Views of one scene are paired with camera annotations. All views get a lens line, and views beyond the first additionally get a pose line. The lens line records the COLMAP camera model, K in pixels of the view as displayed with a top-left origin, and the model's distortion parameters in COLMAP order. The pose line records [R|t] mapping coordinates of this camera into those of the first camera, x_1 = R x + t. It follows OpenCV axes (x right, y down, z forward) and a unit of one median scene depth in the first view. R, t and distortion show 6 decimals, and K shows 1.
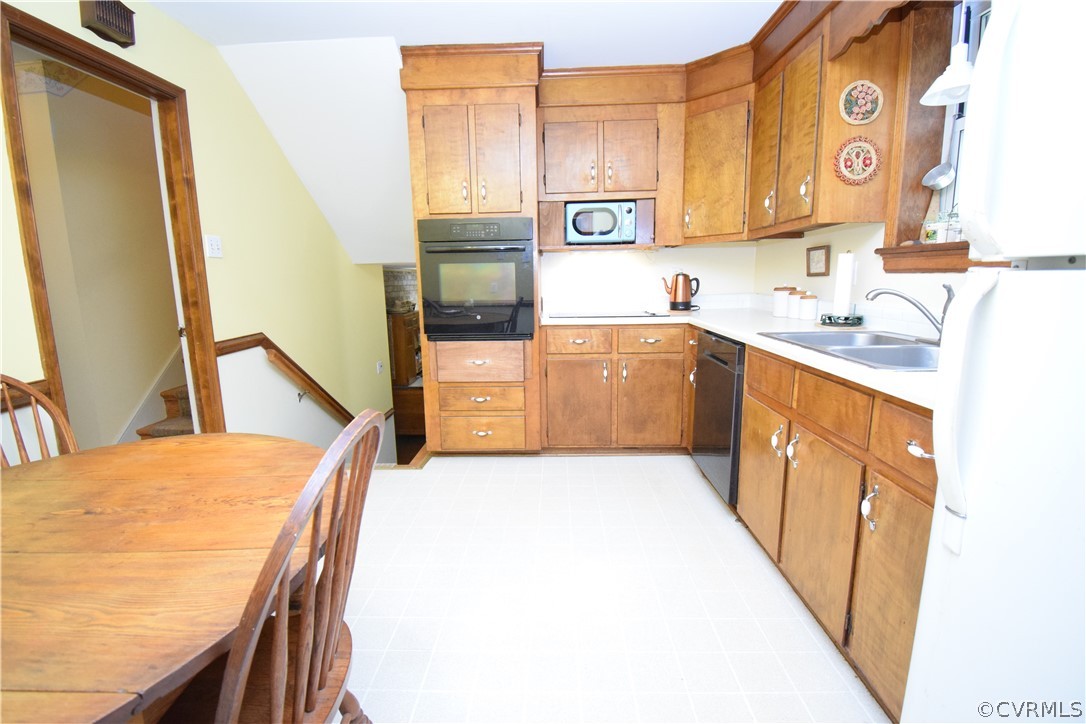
lens RADIAL K [[492.4, 0, 537.1], [0, 492.4, 360.0], [0, 0, 1]] dist [0.004971, -0.017516]
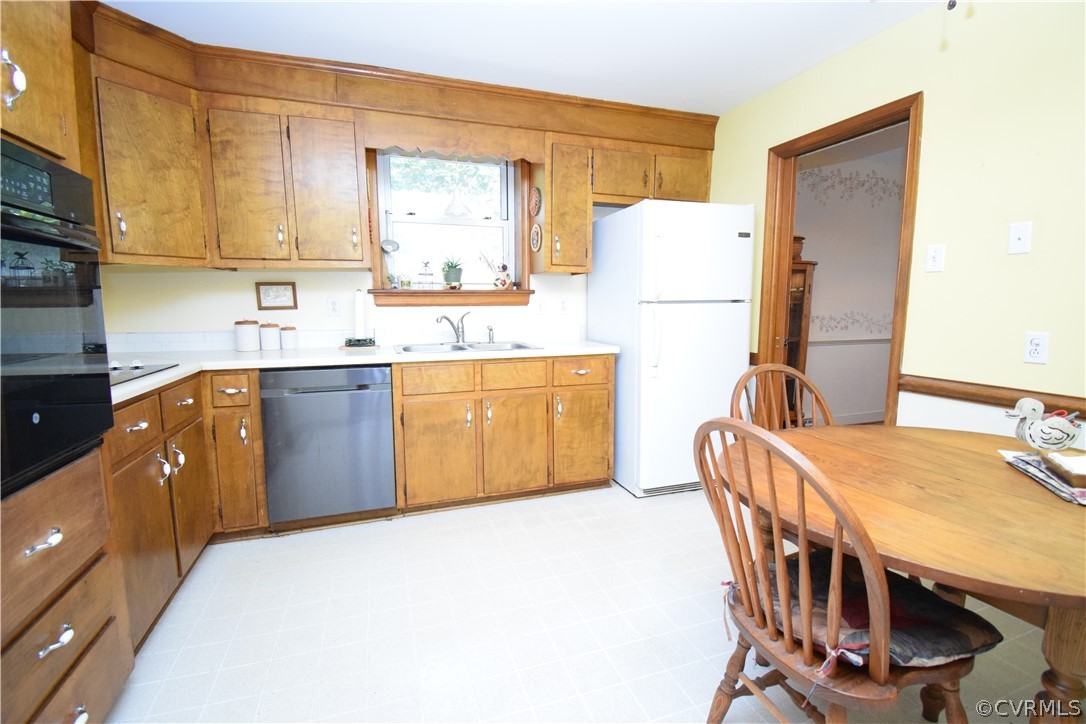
lens RADIAL K [[492.4, 0, 536.0], [0, 492.4, 362.9], [0, 0, 1]] dist [0.004971, -0.017516]
pose [[-0.365321, -0.090135, 0.926508, -0.827359], [0.161979, 0.973962, 0.158619, -0.171402], [-0.916681, 0.208022, -0.341209, 1.104426]]
